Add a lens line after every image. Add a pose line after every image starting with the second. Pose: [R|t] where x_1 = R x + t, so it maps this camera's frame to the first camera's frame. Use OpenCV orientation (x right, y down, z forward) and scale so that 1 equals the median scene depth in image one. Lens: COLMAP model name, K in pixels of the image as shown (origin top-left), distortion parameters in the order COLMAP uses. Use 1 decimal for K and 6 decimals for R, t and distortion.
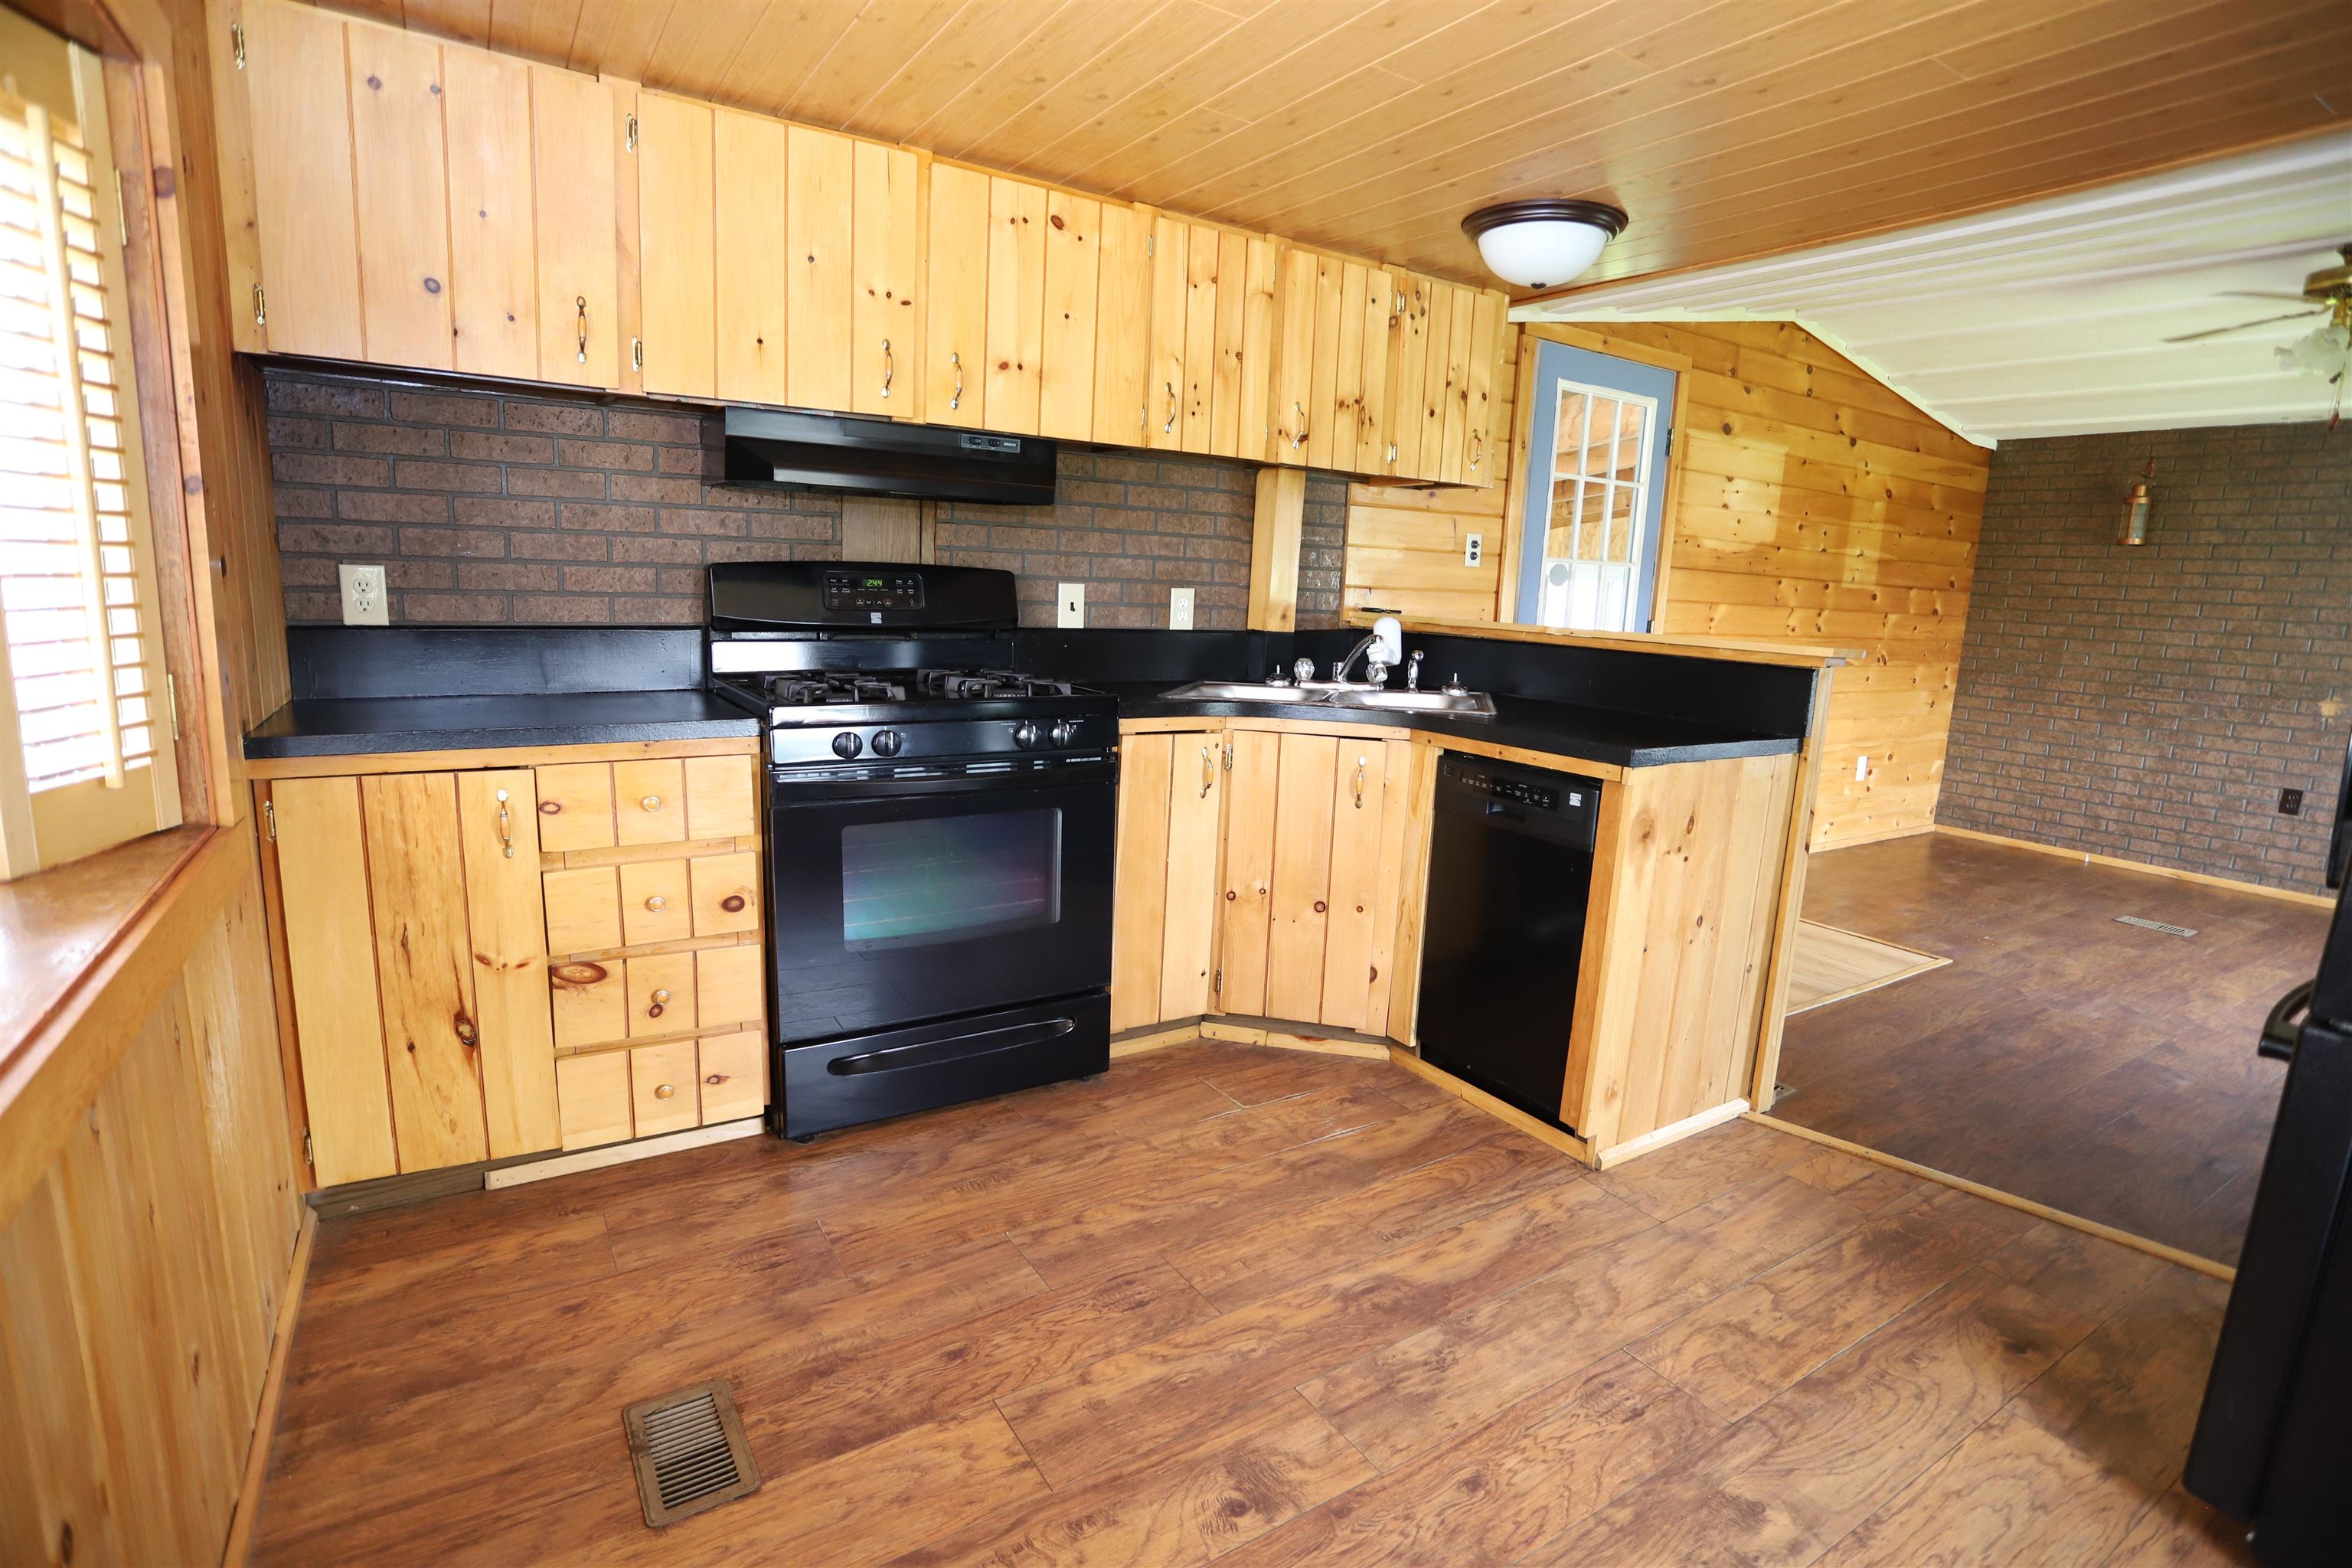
lens RADIAL K [[1137.7, 0, 1183.1], [0, 1137.7, 782.9], [0, 0, 1]] dist [-0.077203, 0.033277]
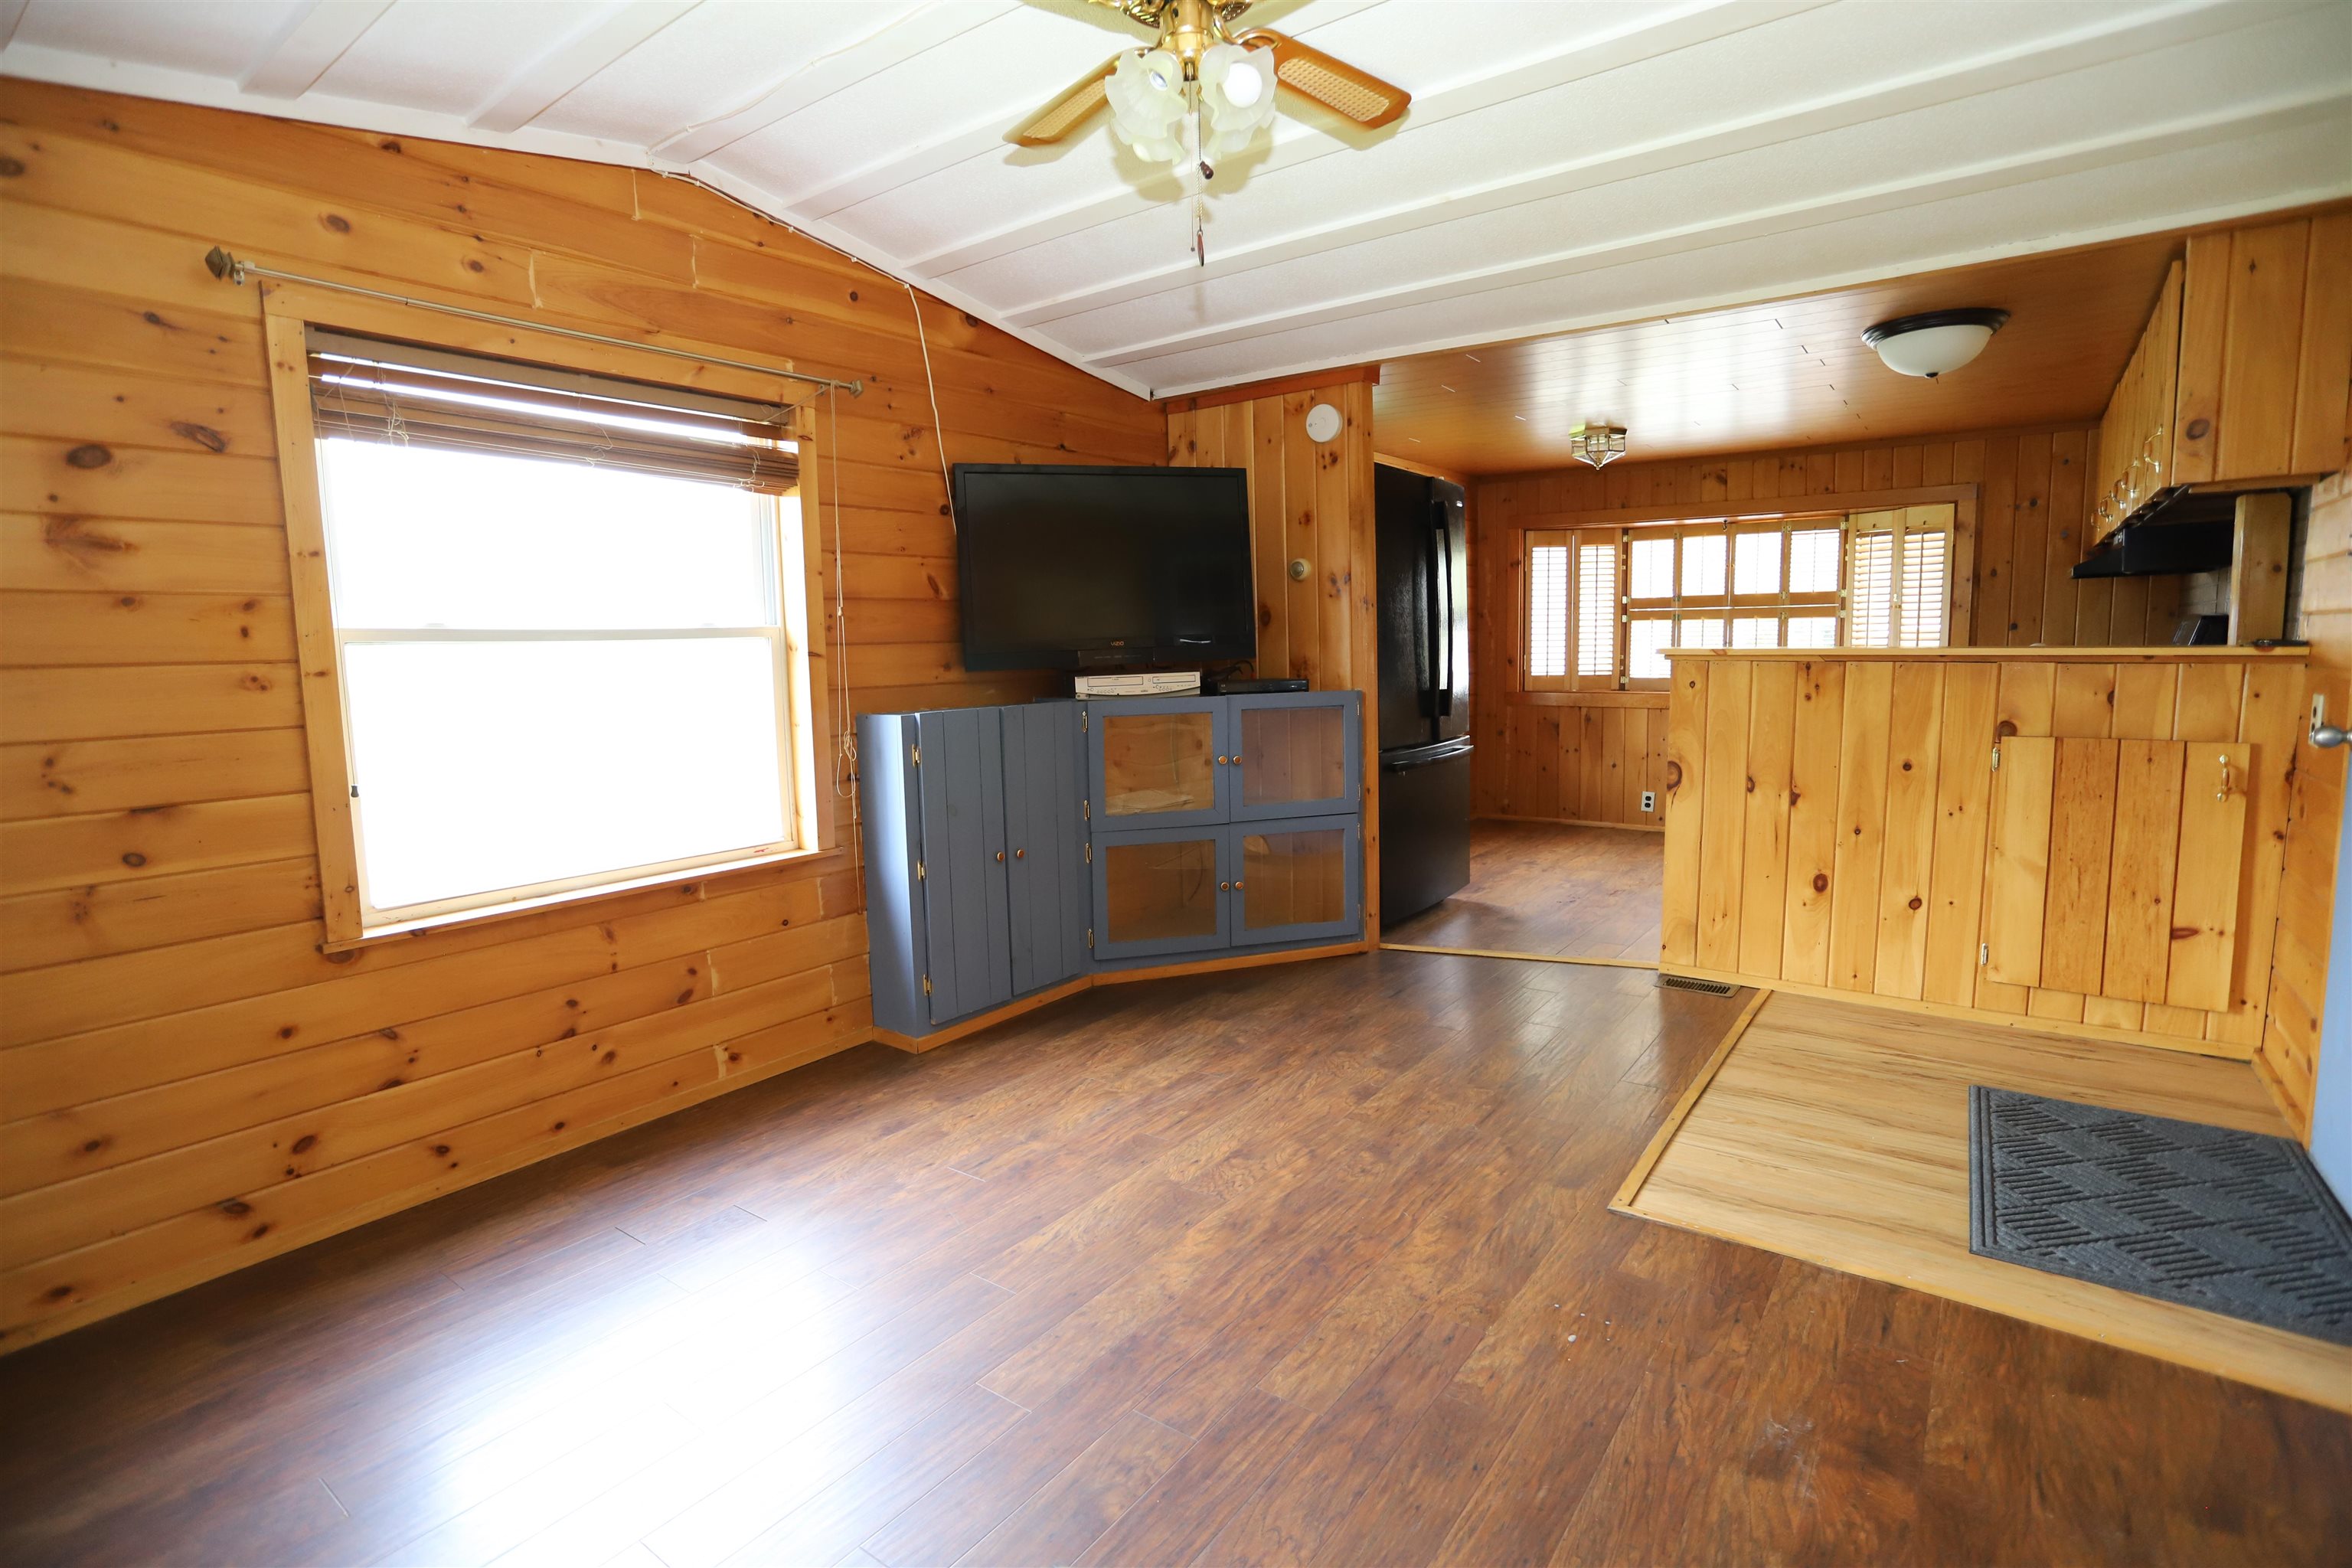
lens RADIAL K [[1137.7, 0, 1183.1], [0, 1137.7, 782.9], [0, 0, 1]] dist [-0.077203, 0.033277]
pose [[-0.933495, 0.023425, -0.357824, 1.280802], [-0.081115, 0.958205, 0.274344, -0.226931], [0.349295, 0.285123, -0.892579, 1.591347]]
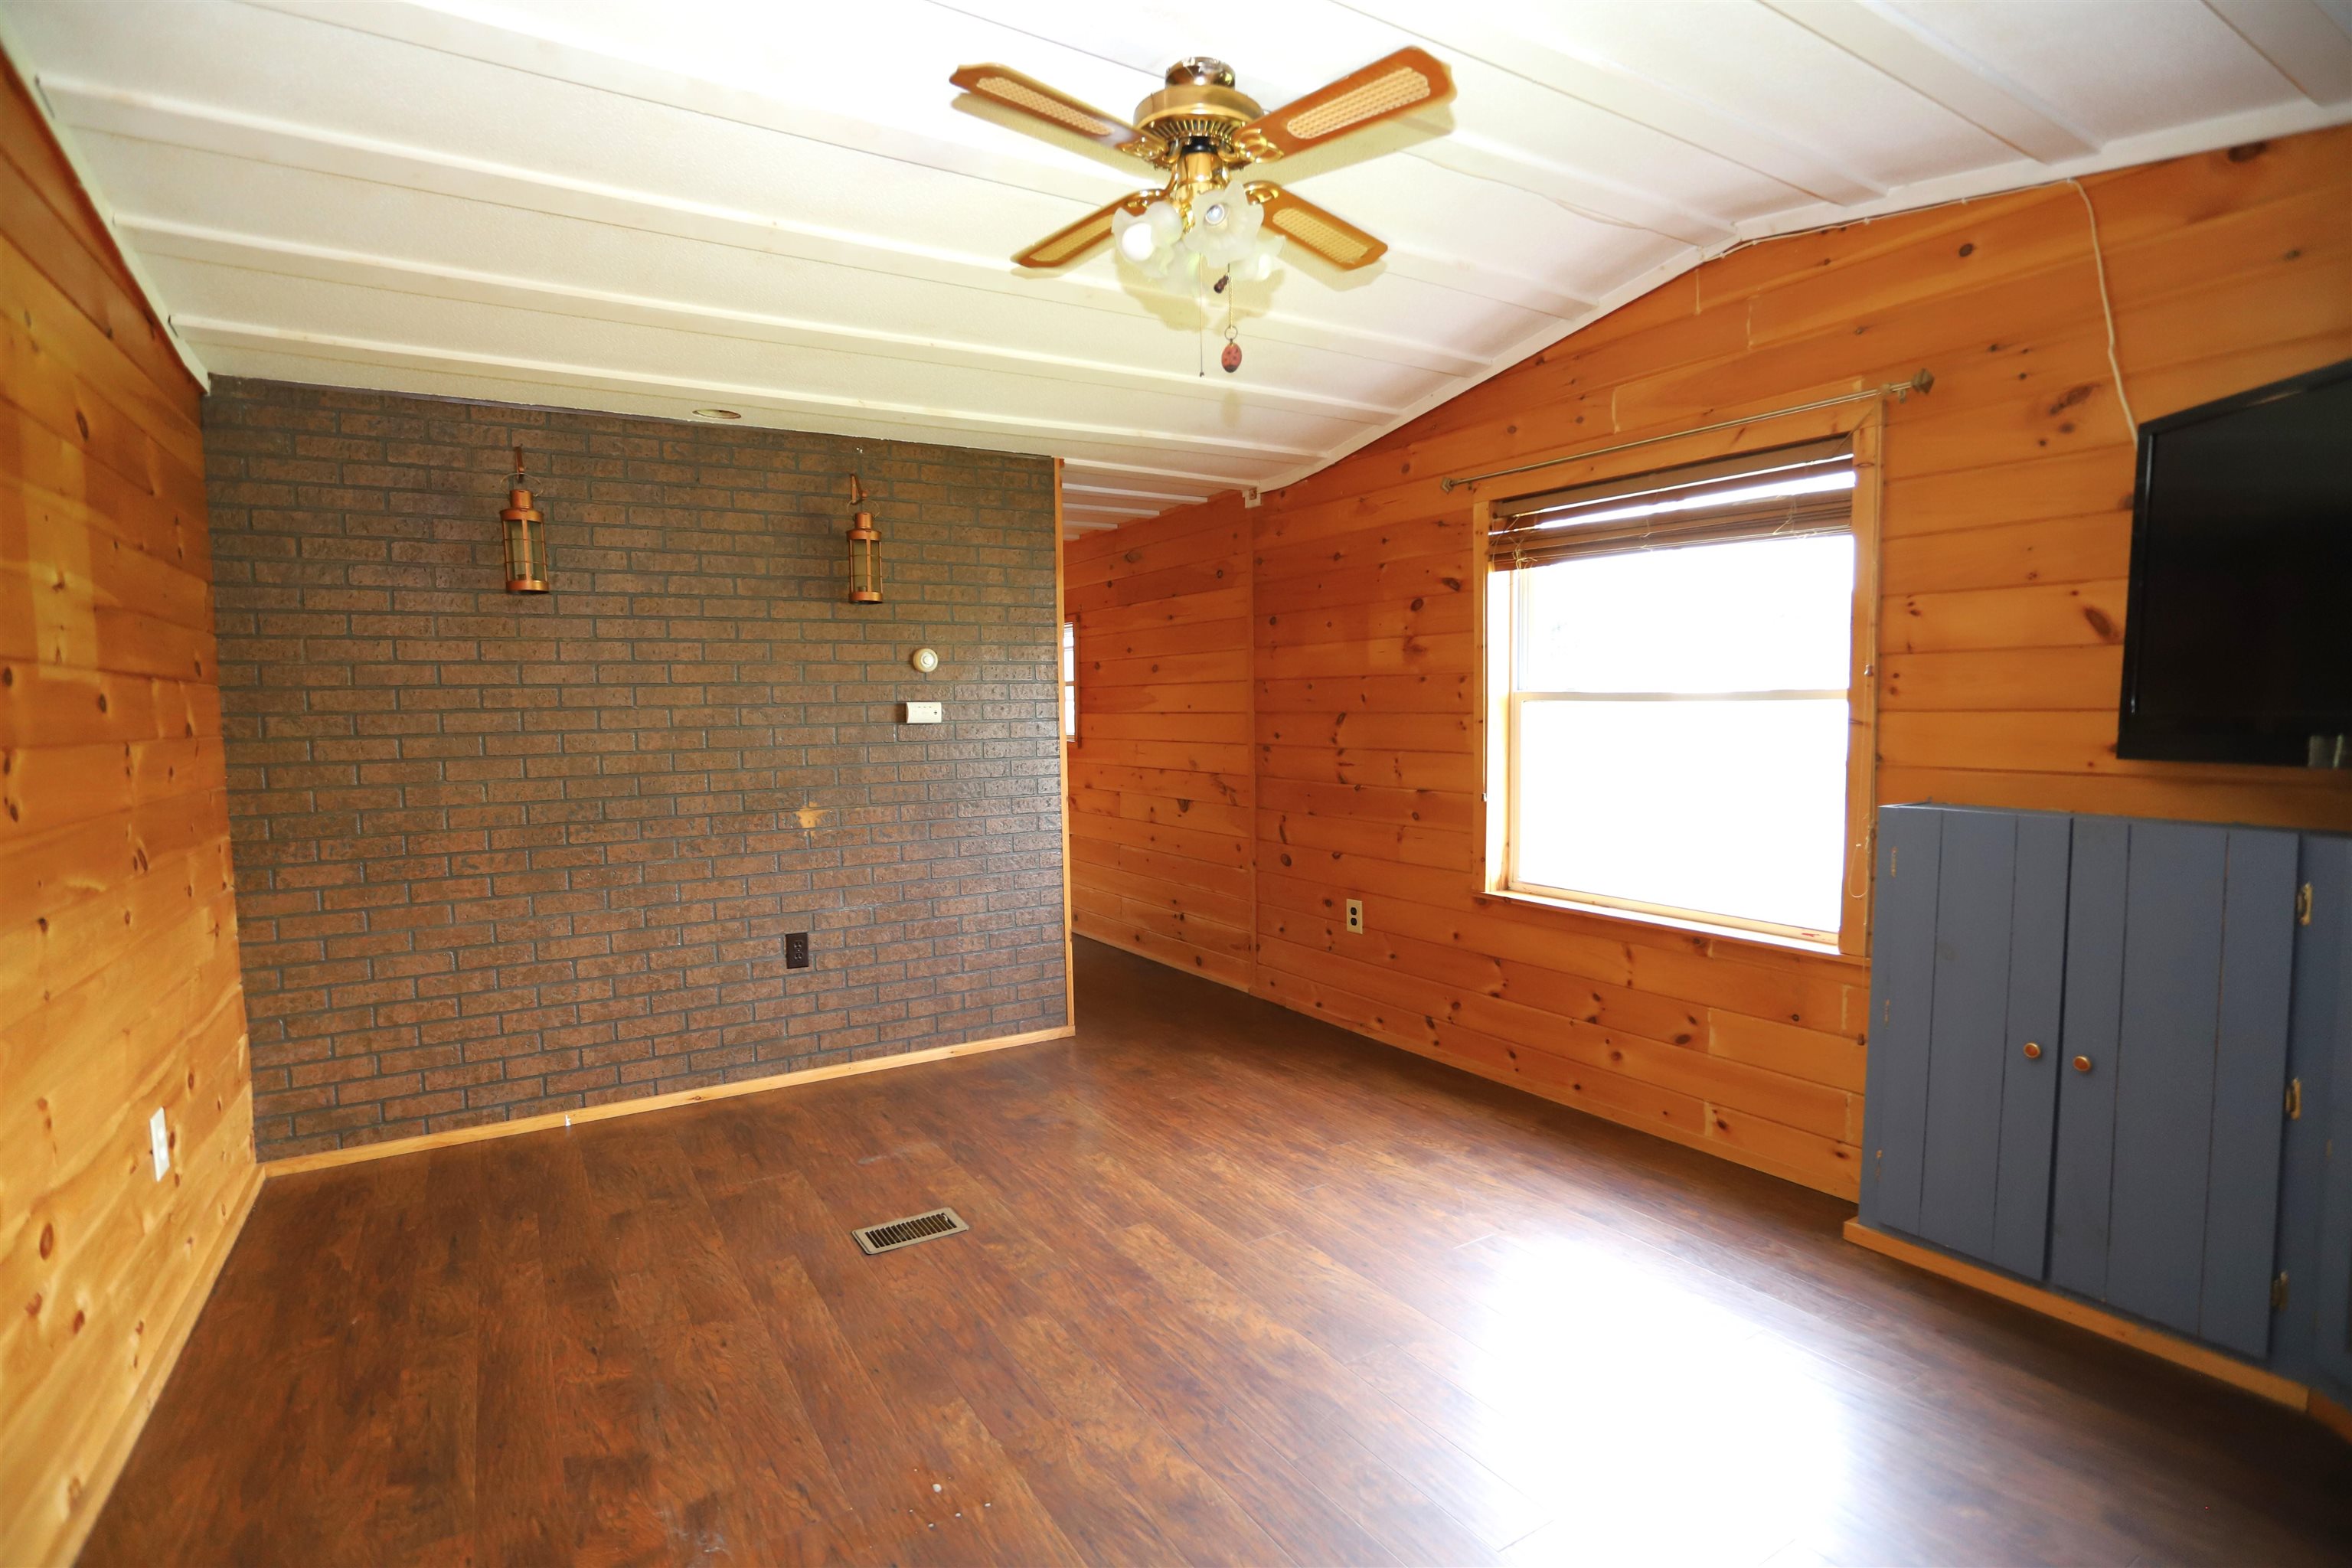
lens RADIAL K [[1137.7, 0, 1183.1], [0, 1137.7, 782.9], [0, 0, 1]] dist [-0.077203, 0.033277]
pose [[0.009477, -0.111329, 0.993738, 0.434564], [0.197090, 0.974496, 0.107294, -0.180798], [-0.980340, 0.194839, 0.031177, 1.052630]]
